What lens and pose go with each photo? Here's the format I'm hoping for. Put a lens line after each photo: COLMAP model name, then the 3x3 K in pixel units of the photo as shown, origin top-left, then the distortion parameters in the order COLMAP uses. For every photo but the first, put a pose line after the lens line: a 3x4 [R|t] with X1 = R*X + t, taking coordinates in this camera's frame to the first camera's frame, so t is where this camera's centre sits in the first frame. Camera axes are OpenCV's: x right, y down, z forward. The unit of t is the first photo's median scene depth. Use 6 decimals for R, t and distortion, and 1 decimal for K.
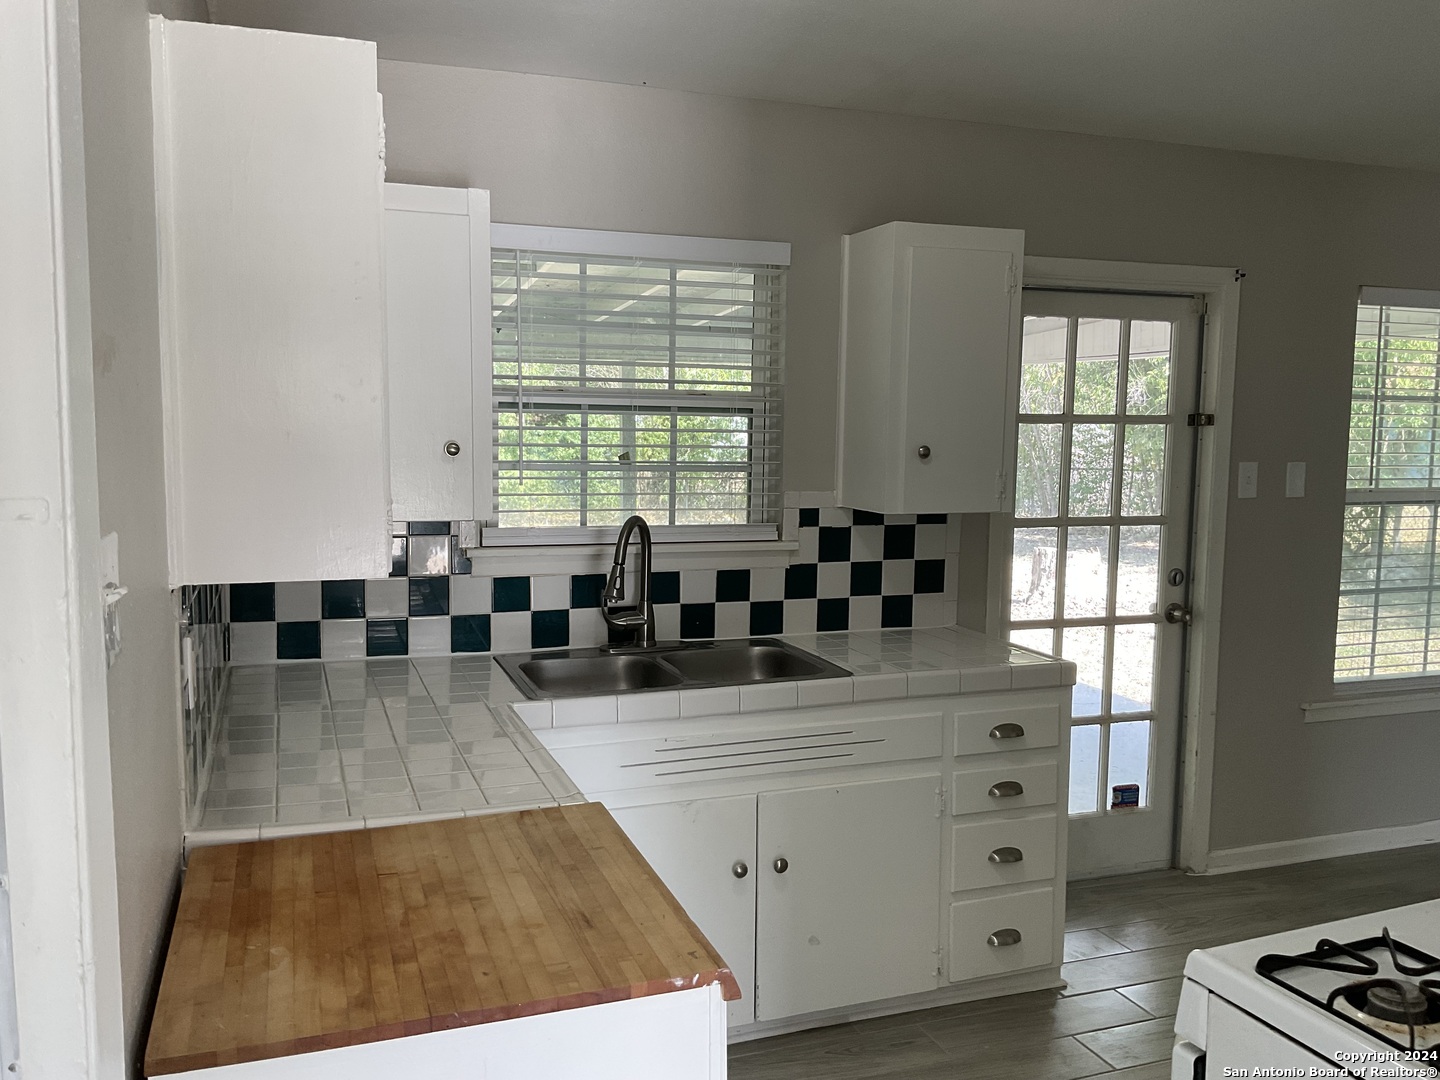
lens RADIAL K [[1218.2, 0, 712.2], [0, 1218.2, 541.0], [0, 0, 1]] dist [0.132797, -0.201953]
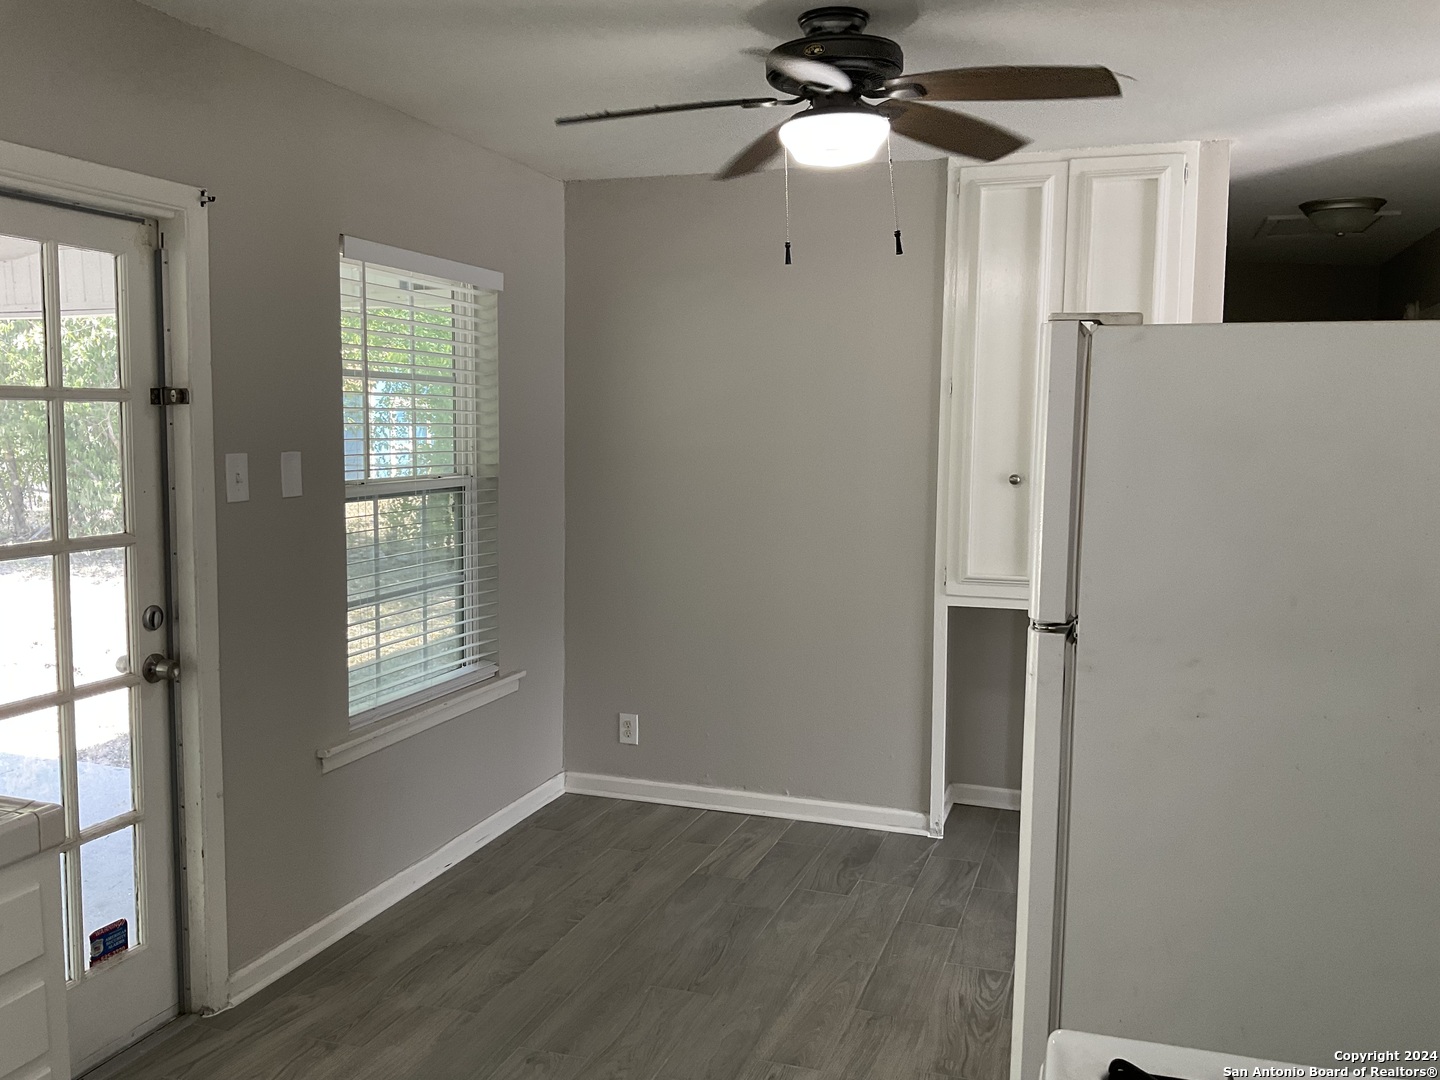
lens RADIAL K [[1179.5, 0, 720.0], [0, 1179.5, 540.0], [0, 0, 1]] dist [0.036927, -0.073646]
pose [[0.626690, -0.084055, 0.774723, 0.055065], [0.069648, 0.996229, 0.051748, -0.027852], [-0.776150, 0.021528, 0.630180, 0.316215]]
